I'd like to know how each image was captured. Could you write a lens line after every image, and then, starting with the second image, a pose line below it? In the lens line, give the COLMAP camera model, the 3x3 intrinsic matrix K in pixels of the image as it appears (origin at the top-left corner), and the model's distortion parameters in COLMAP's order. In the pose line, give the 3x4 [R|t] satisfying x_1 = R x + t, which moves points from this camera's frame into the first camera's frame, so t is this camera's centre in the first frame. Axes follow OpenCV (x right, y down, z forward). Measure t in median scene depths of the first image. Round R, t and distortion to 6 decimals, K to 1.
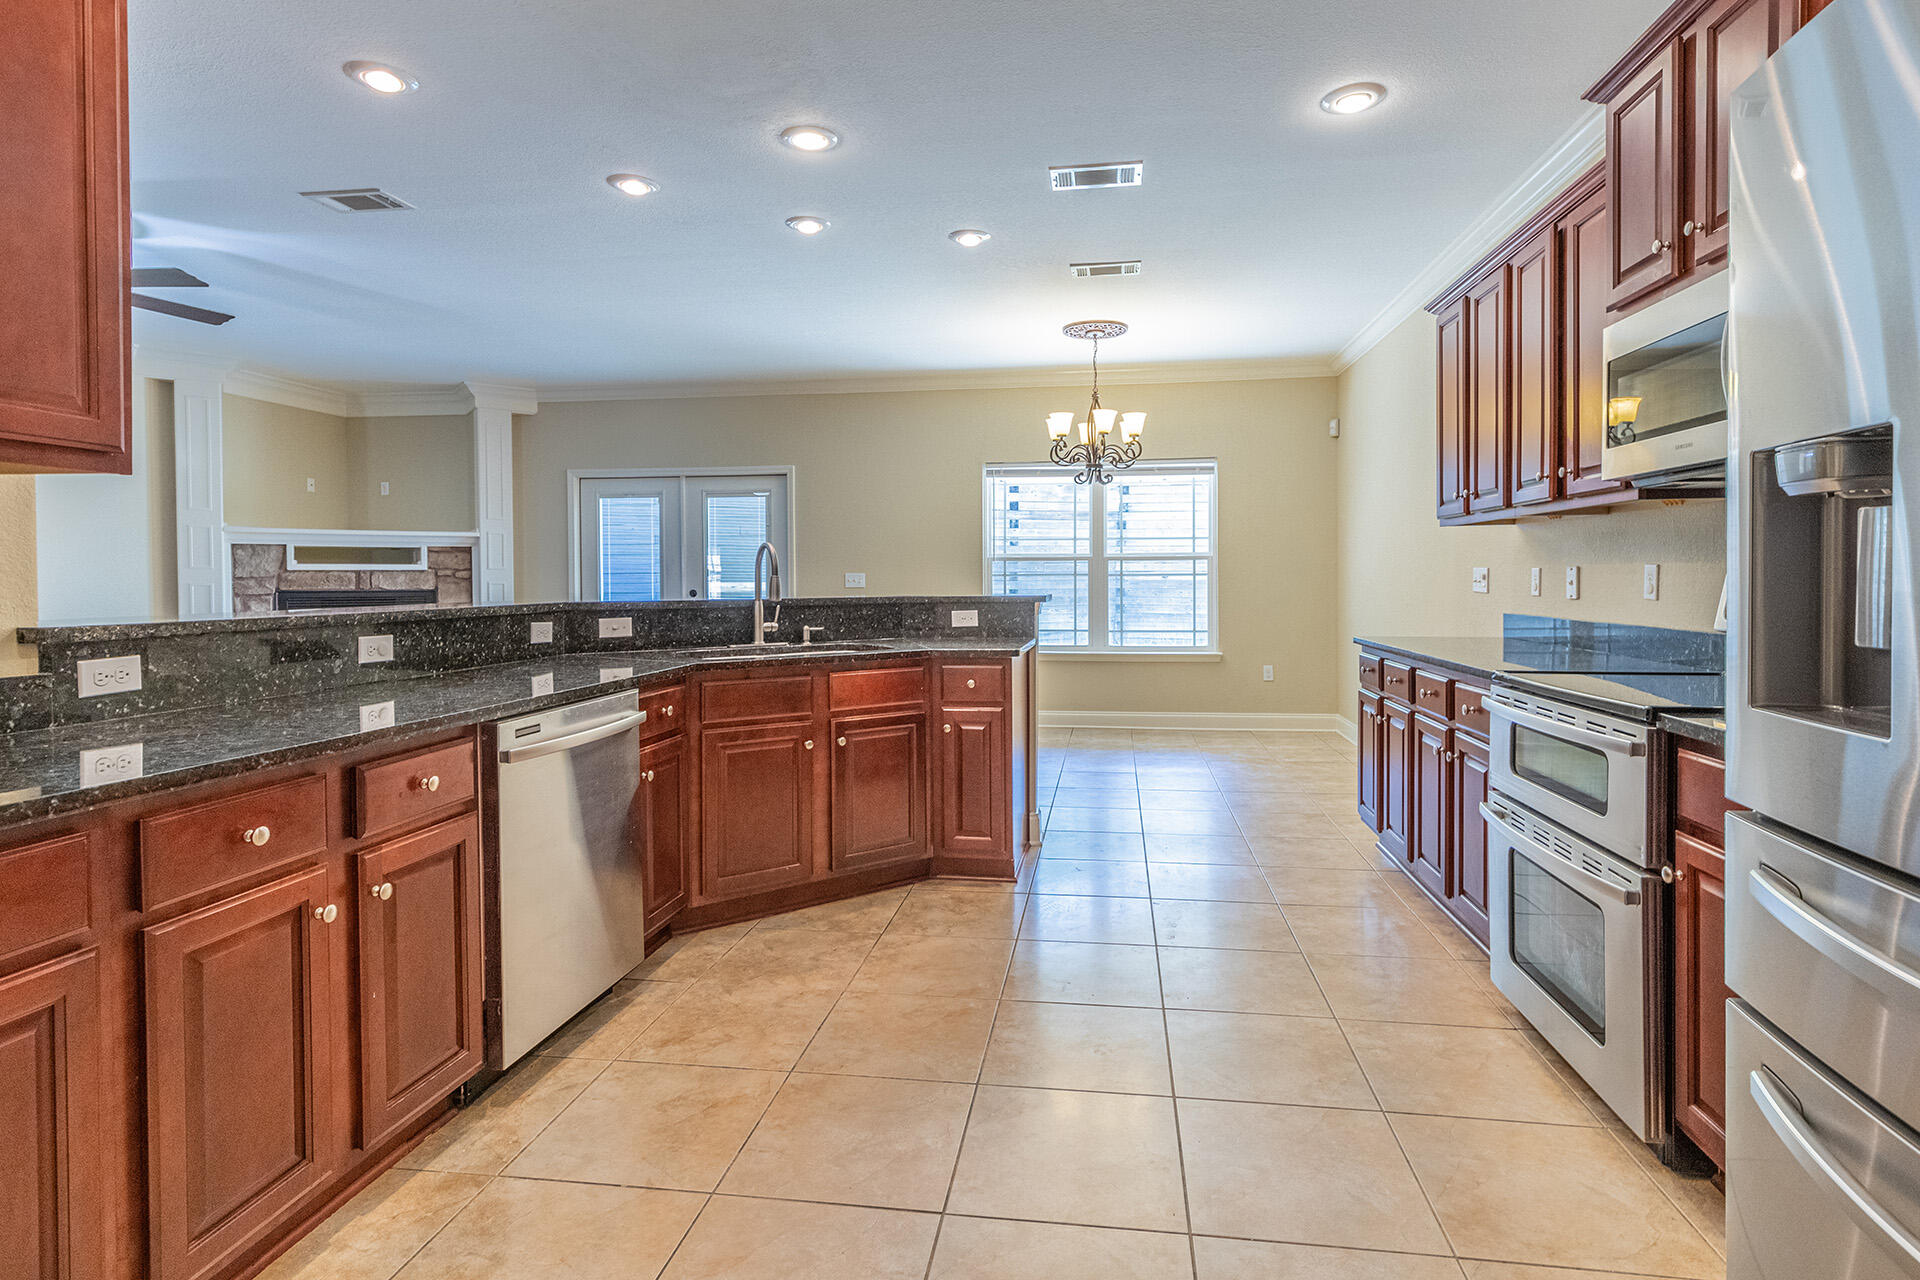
lens RADIAL K [[905.4, 0, 958.6], [0, 905.4, 615.8], [0, 0, 1]] dist [0.014721, -0.009273]
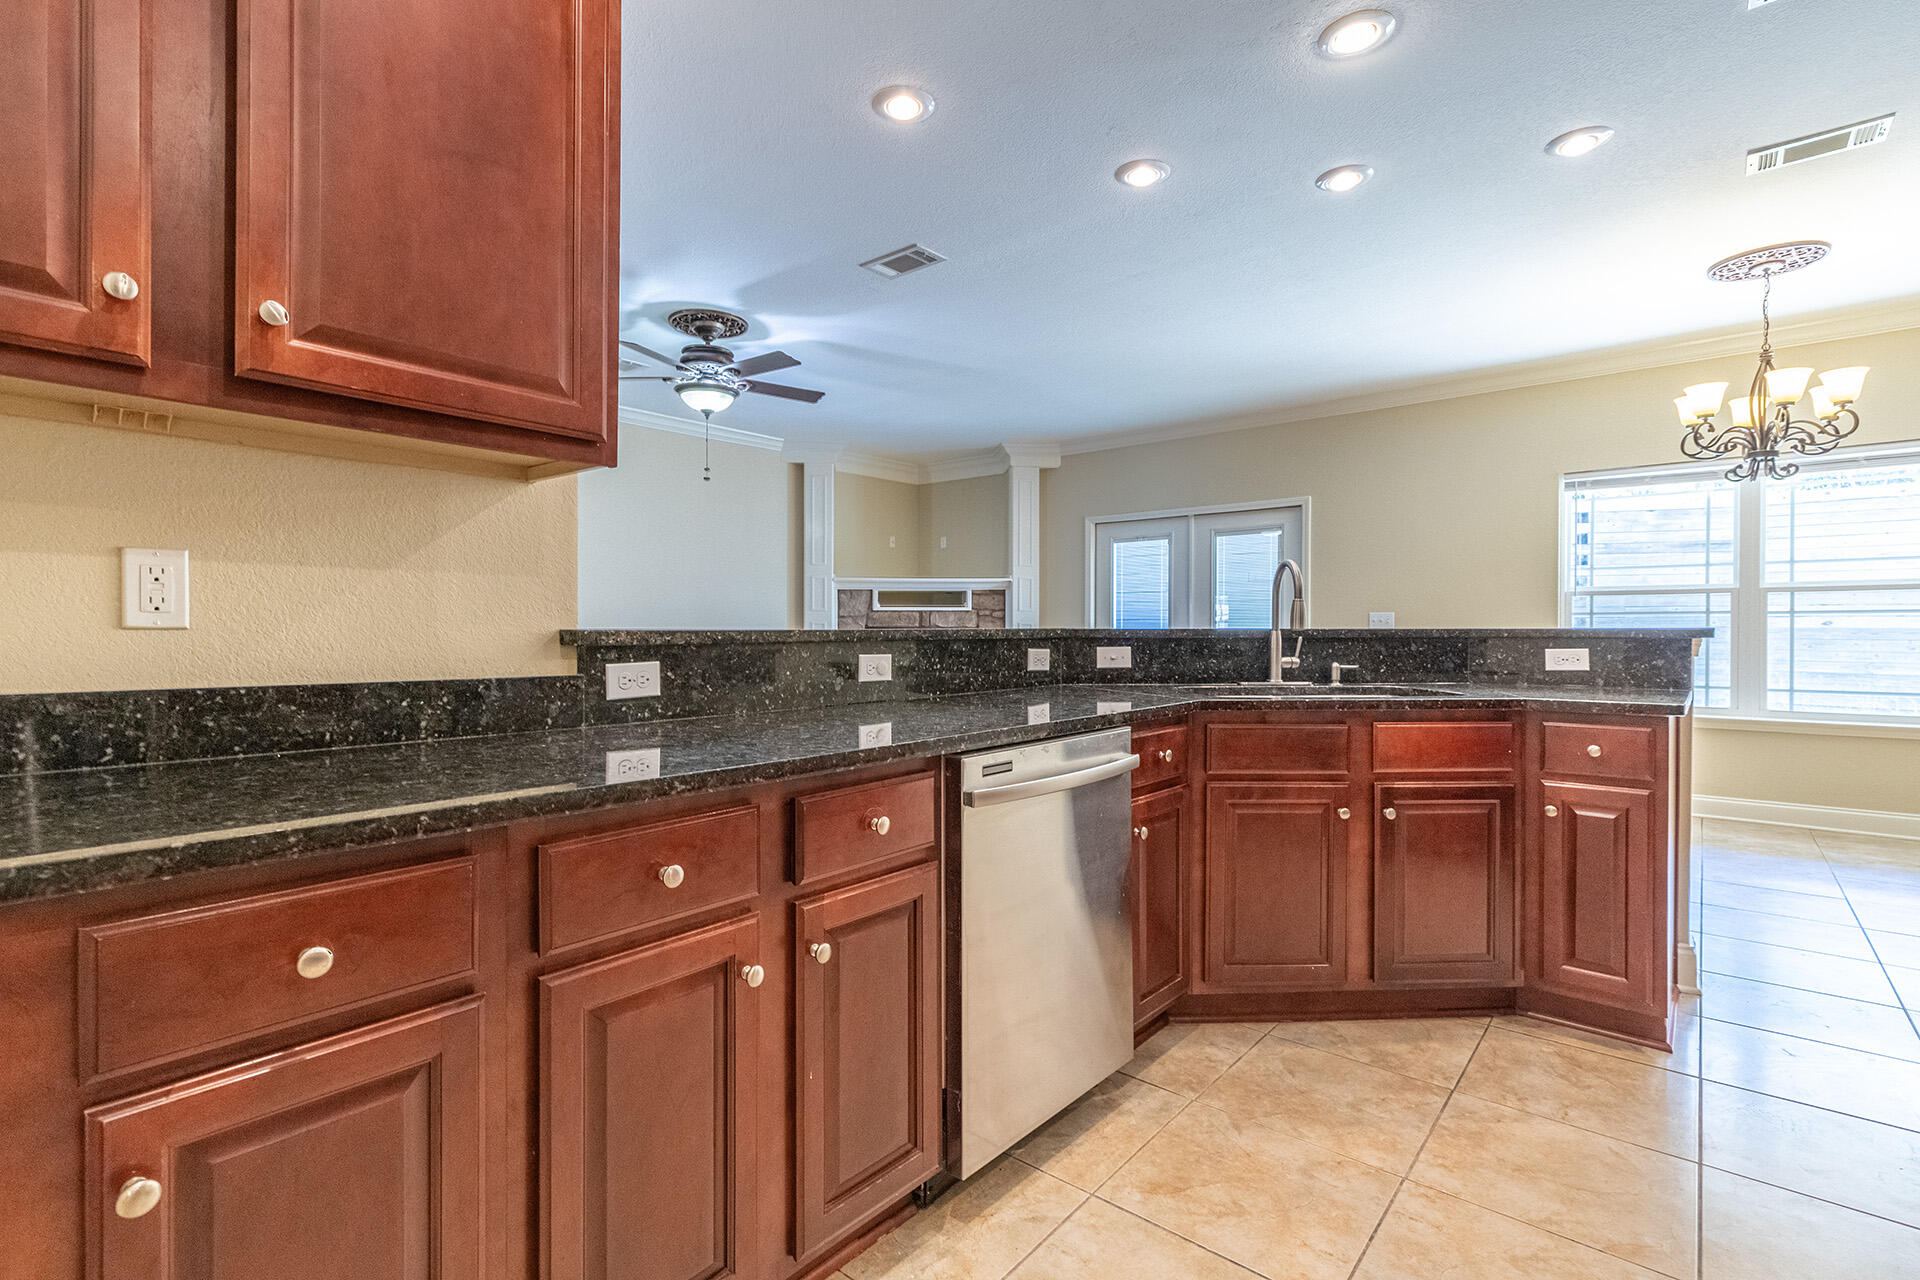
lens RADIAL K [[905.4, 0, 958.6], [0, 905.4, 615.8], [0, 0, 1]] dist [0.014721, -0.009273]
pose [[0.855184, 0.001979, -0.518321, -0.044623], [-0.025601, 0.998933, -0.038427, 0.011611], [0.517692, 0.046132, 0.854322, 0.156333]]
